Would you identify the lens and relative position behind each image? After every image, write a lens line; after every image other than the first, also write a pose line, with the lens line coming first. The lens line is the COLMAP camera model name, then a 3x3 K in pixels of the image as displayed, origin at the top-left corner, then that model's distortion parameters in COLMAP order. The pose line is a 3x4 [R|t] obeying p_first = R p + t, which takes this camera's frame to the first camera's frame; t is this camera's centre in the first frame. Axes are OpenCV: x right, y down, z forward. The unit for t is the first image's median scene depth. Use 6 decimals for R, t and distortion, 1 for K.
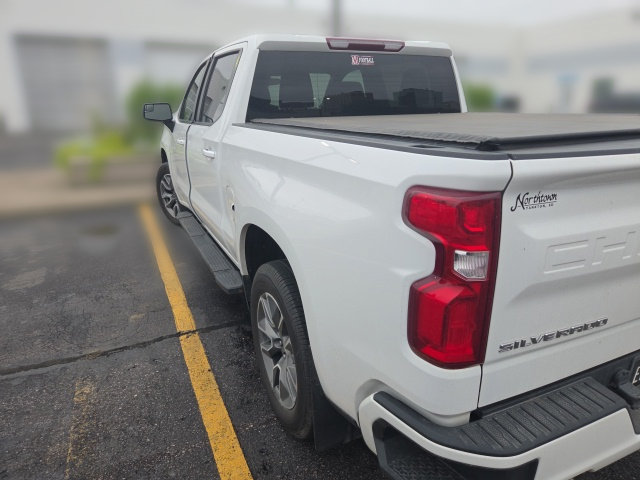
lens RADIAL K [[432.2, 0, 324.5], [0, 432.2, 242.0], [0, 0, 1]] dist [0.055165, -0.044498]
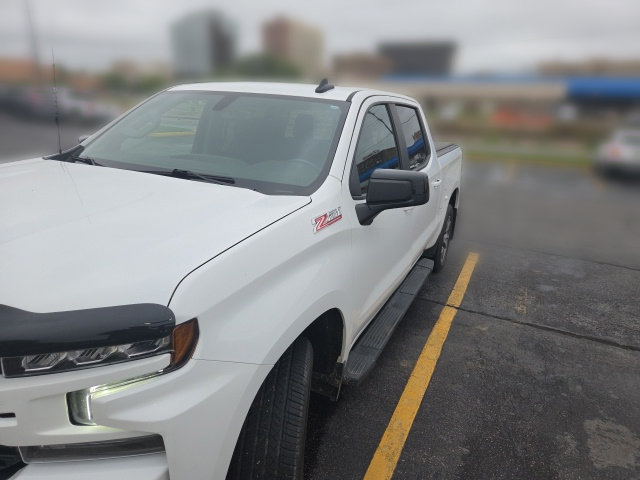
lens RADIAL K [[432.2, 0, 324.5], [0, 432.2, 242.0], [0, 0, 1]] dist [0.055165, -0.044498]
pose [[-0.644087, -0.259334, 0.719652, -1.012041], [0.181911, 0.861864, 0.473391, -0.715280], [-0.743008, 0.435818, -0.507939, 1.938920]]
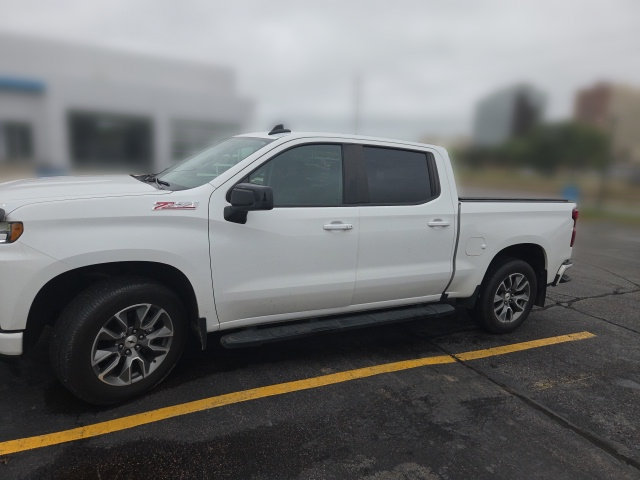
lens RADIAL K [[432.2, 0, 324.5], [0, 432.2, 242.0], [0, 0, 1]] dist [0.055165, -0.044498]
pose [[-0.050039, -0.190832, 0.980346, -1.530537], [0.238767, 0.950828, 0.197273, -0.483791], [-0.969787, 0.243945, -0.002014, 1.309581]]
